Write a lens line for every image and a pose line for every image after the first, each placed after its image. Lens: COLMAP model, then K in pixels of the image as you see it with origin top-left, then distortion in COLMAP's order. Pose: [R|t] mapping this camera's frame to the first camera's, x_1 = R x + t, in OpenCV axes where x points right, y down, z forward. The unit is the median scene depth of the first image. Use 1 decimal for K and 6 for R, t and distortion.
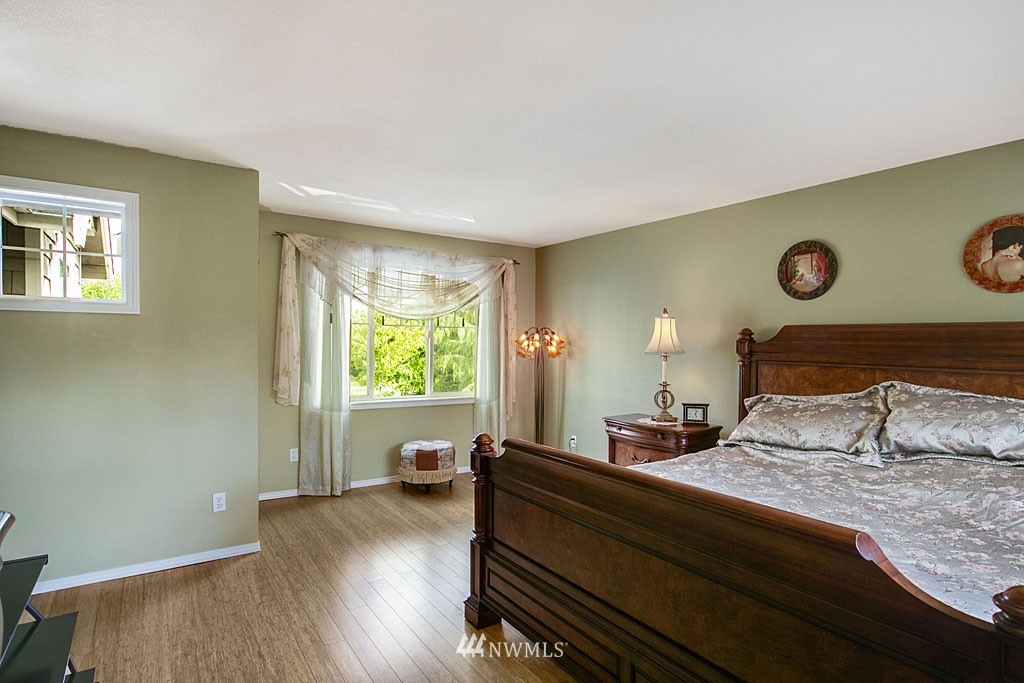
lens RADIAL K [[532.5, 0, 506.8], [0, 532.5, 342.8], [0, 0, 1]] dist [-0.016847, 0.006388]
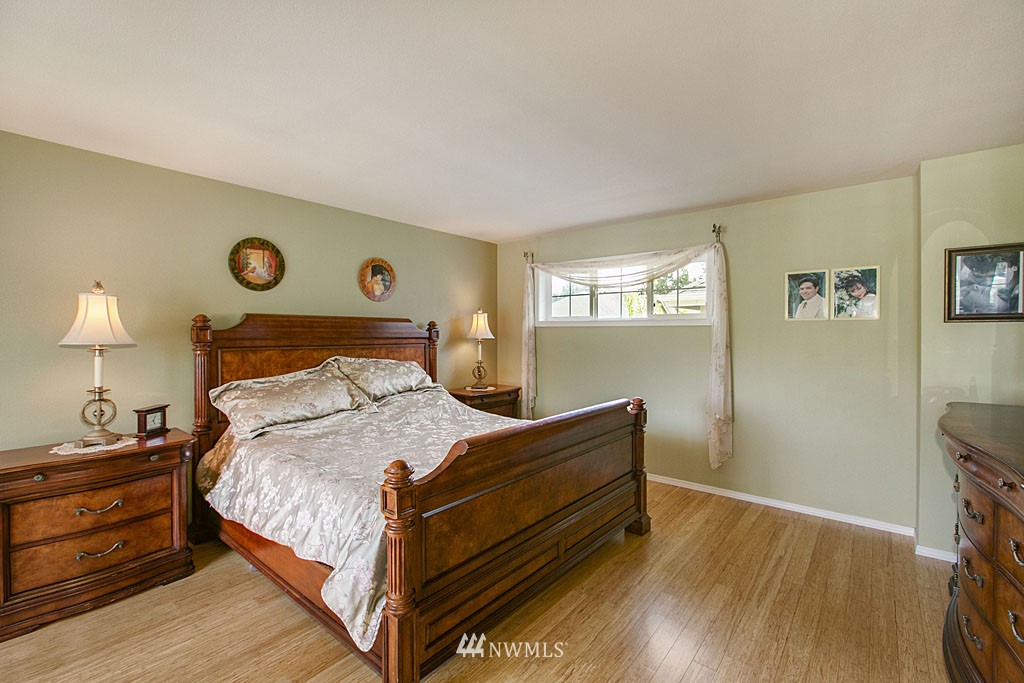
lens RADIAL K [[456.4, 0, 505.1], [0, 456.4, 337.0], [0, 0, 1]] dist [-0.000739, 0.000448]
pose [[-0.273208, -0.016935, 0.961806, -0.497416], [0.003646, 0.999820, 0.018640, -0.001242], [-0.961948, 0.008599, -0.273097, 0.768785]]
